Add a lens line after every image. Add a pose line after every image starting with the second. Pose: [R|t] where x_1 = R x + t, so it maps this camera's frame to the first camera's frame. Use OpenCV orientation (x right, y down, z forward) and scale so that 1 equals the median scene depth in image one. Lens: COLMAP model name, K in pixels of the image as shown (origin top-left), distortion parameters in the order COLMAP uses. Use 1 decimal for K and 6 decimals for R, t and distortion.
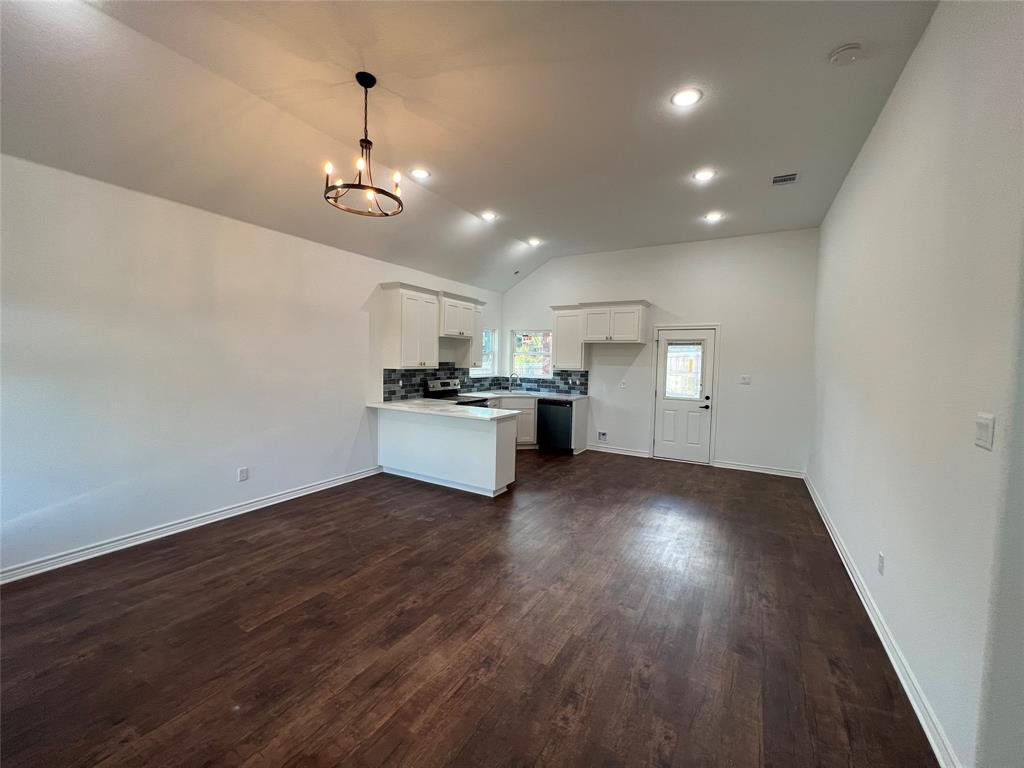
lens RADIAL K [[407.9, 0, 511.1], [0, 407.9, 381.5], [0, 0, 1]] dist [-0.001975, 0.000377]
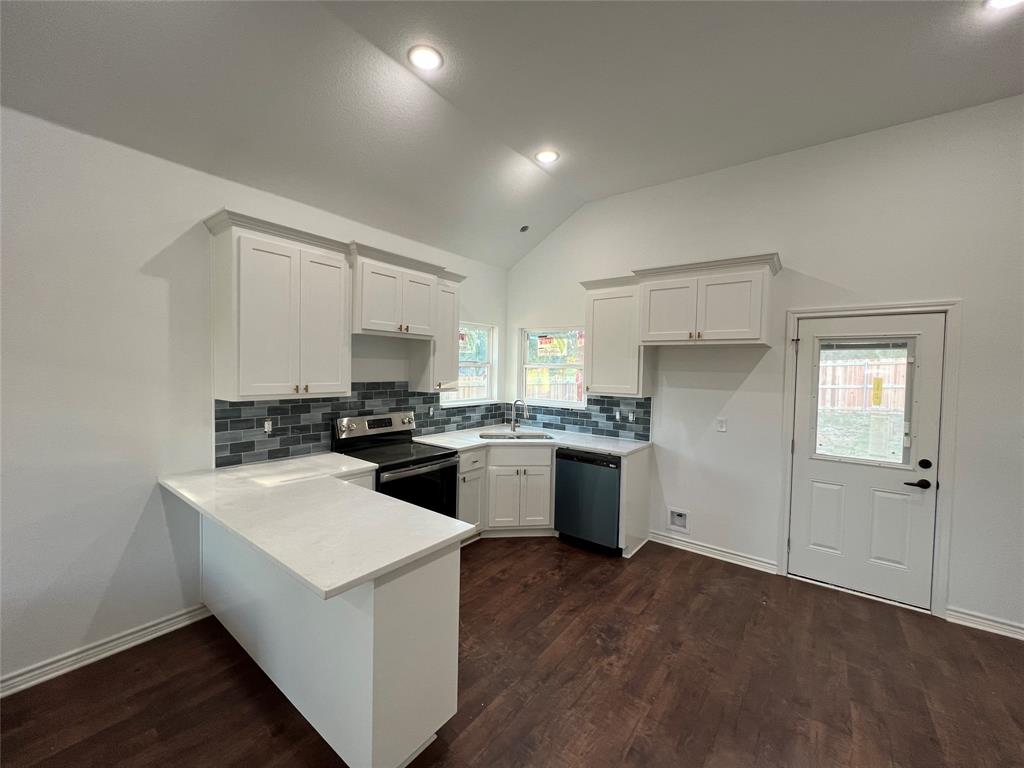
lens RADIAL K [[407.9, 0, 511.1], [0, 407.9, 381.5], [0, 0, 1]] dist [-0.001975, 0.000377]
pose [[0.992562, 0.003703, -0.121688, 0.079128], [-0.006856, 0.999651, -0.025498, -0.036839], [0.121551, 0.026142, 0.992241, 0.491976]]
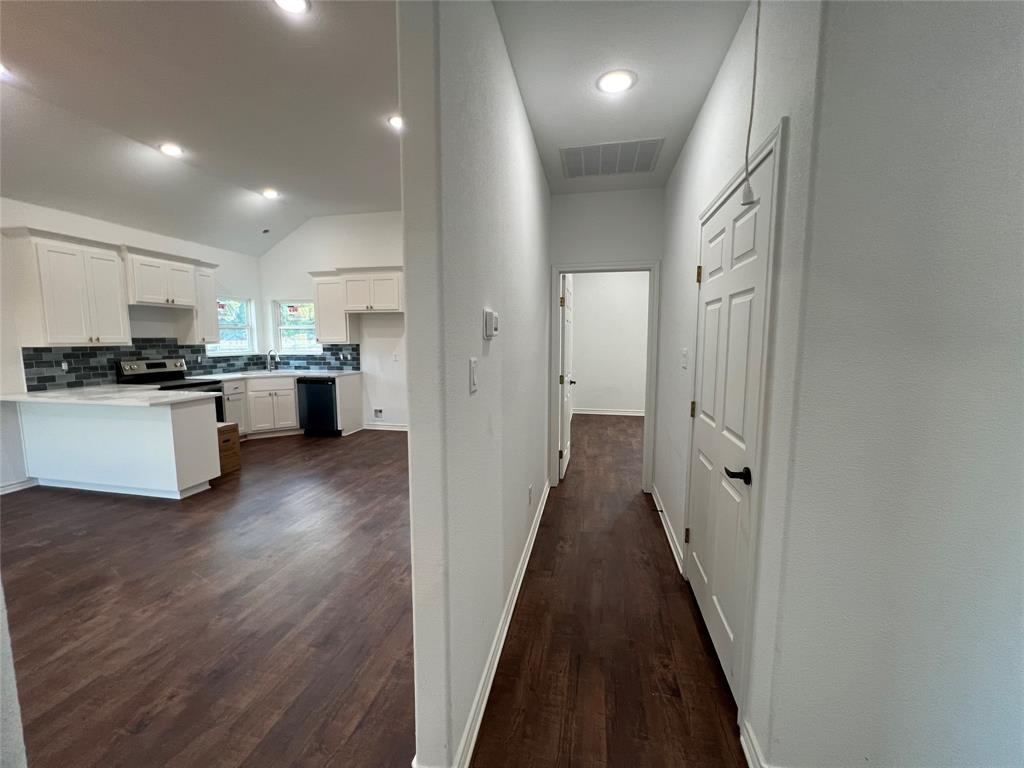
lens RADIAL K [[407.9, 0, 511.1], [0, 407.9, 381.5], [0, 0, 1]] dist [-0.001975, 0.000377]
pose [[0.947226, -0.057418, 0.315383, 0.250262], [0.040927, 0.997438, 0.058669, 0.020298], [-0.317944, -0.042665, 0.947149, 0.018782]]
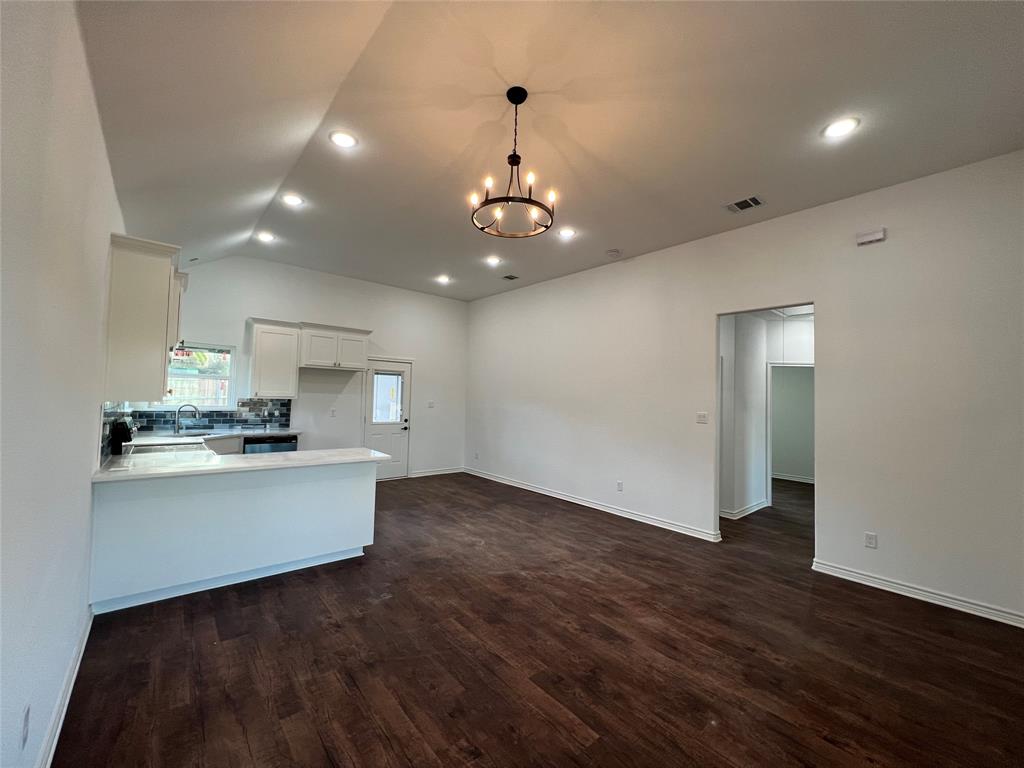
lens RADIAL K [[407.9, 0, 511.1], [0, 407.9, 381.5], [0, 0, 1]] dist [-0.001975, 0.000377]
pose [[0.330203, 0.025403, 0.943568, -0.537233], [0.030505, 0.998828, -0.037566, -0.019463], [-0.943417, 0.041188, 0.329041, 0.317962]]
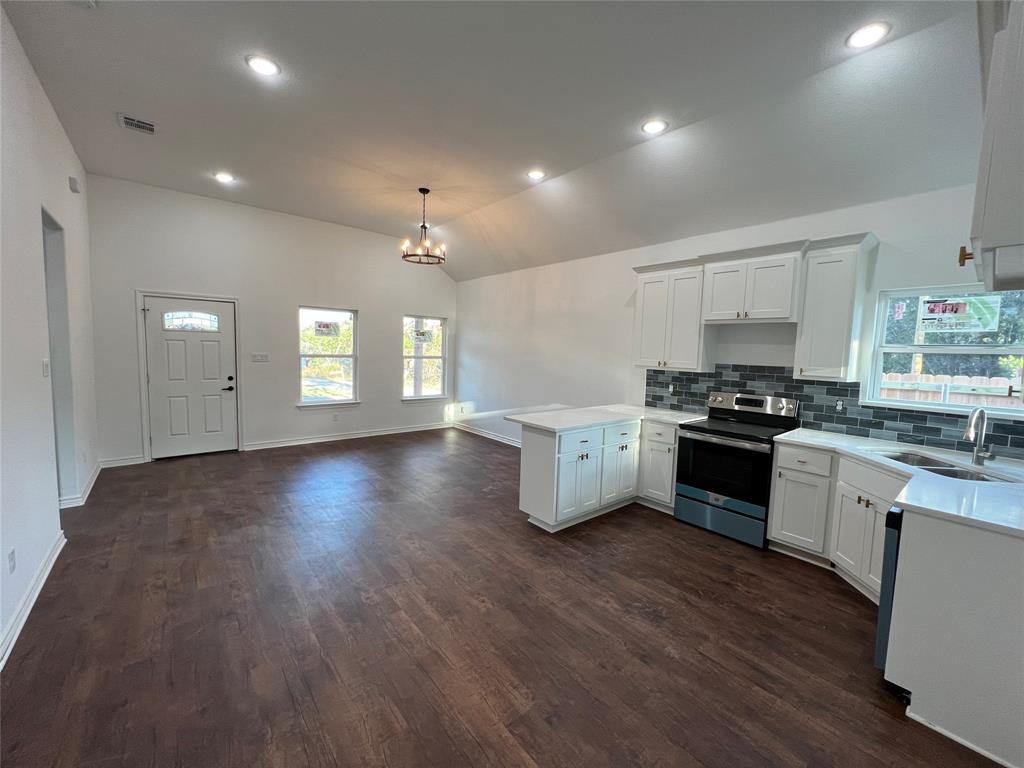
lens RADIAL K [[407.9, 0, 511.1], [0, 407.9, 381.5], [0, 0, 1]] dist [-0.001975, 0.000377]
pose [[-0.338284, 0.044038, -0.940013, 0.531521], [-0.090995, 0.992693, 0.079253, -0.040134], [0.936634, 0.112347, -0.331805, 0.886892]]
